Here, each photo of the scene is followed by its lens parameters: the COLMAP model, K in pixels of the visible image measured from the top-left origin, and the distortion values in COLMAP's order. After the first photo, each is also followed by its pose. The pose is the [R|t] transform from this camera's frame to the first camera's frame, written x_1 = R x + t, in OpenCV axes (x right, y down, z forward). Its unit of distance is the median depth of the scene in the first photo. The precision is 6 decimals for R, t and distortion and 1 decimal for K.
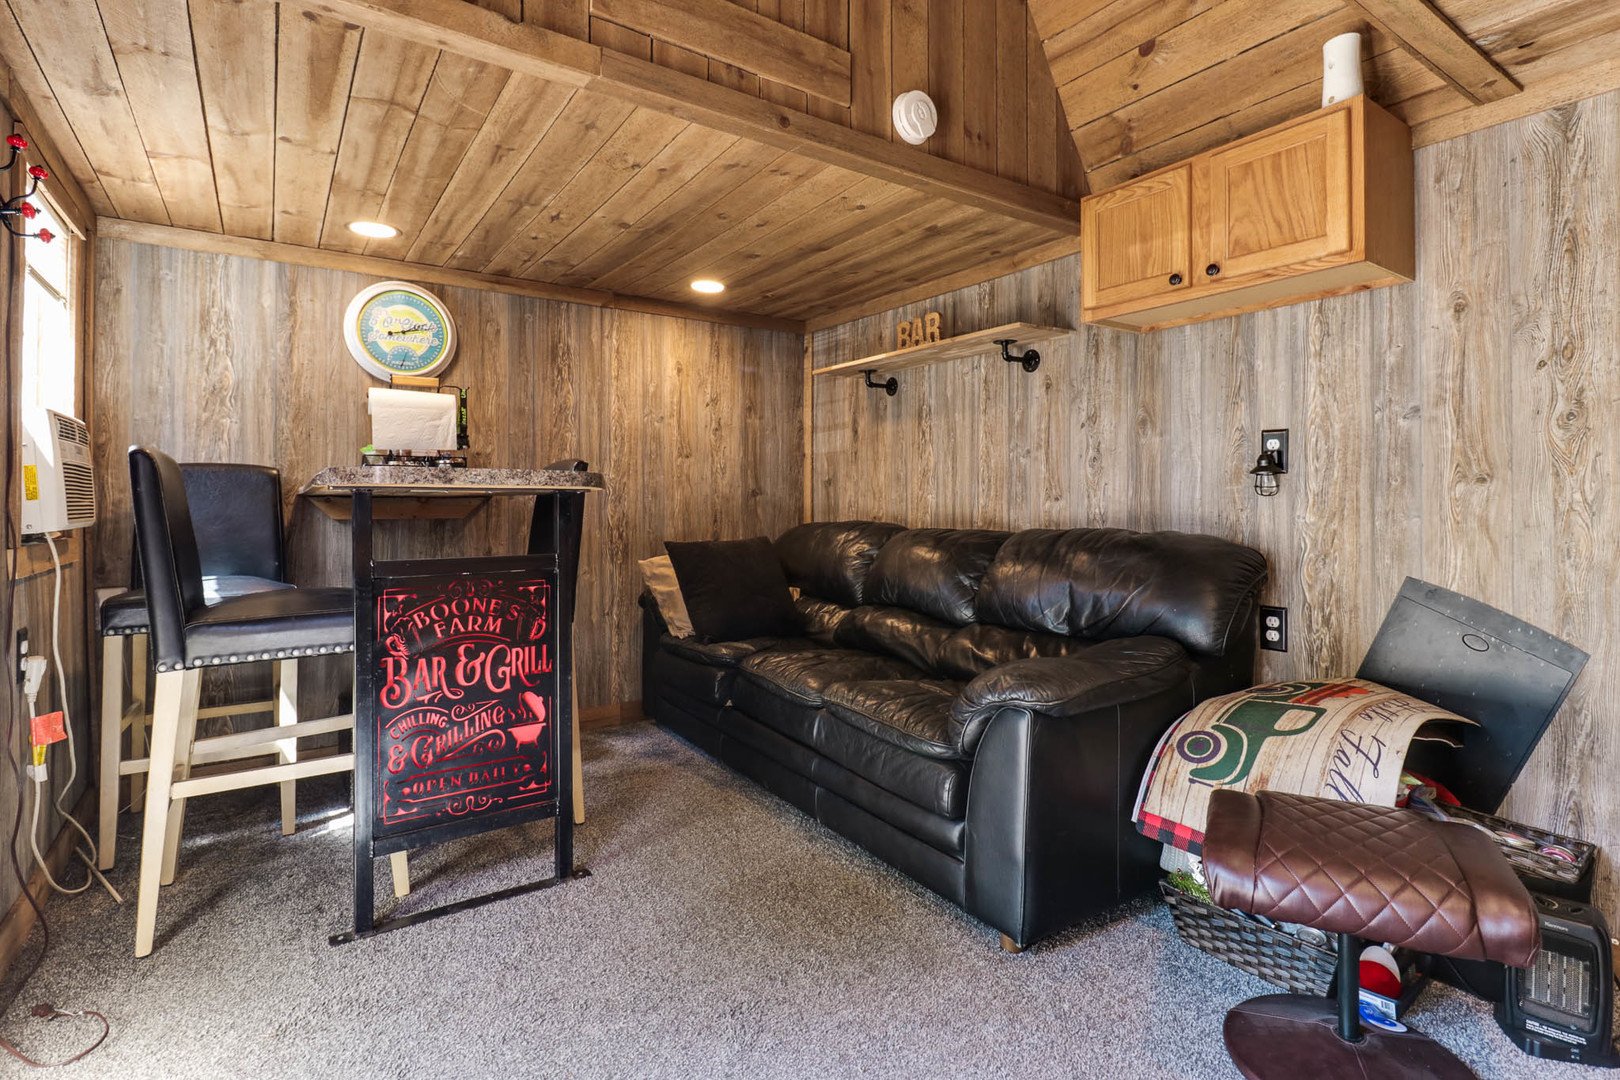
lens RADIAL K [[824.9, 0, 809.7], [0, 824.9, 505.8], [0, 0, 1]] dist [-0.000017, -0.004288]
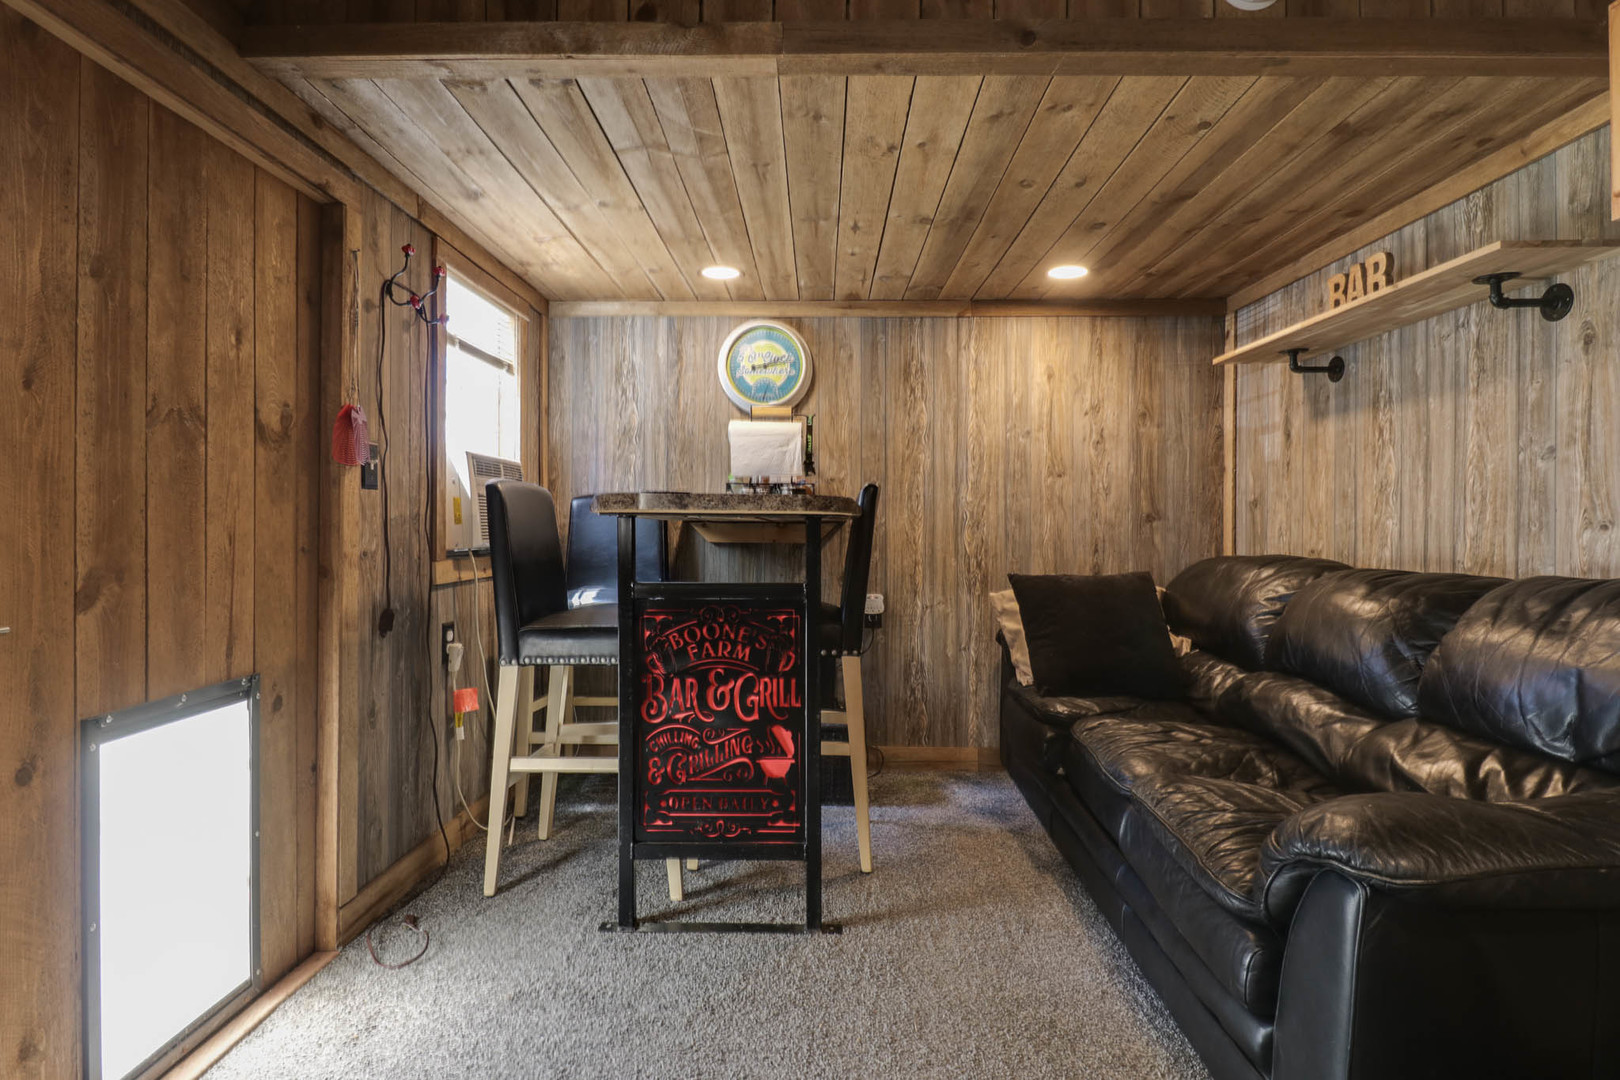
lens RADIAL K [[824.9, 0, 826.6], [0, 824.9, 531.0], [0, 0, 1]] dist [-0.000017, -0.004288]
pose [[0.805700, 0.009304, -0.592250, 0.208128], [-0.008155, 0.999956, 0.004616, -0.003886], [0.592267, 0.001111, 0.805741, 0.197791]]
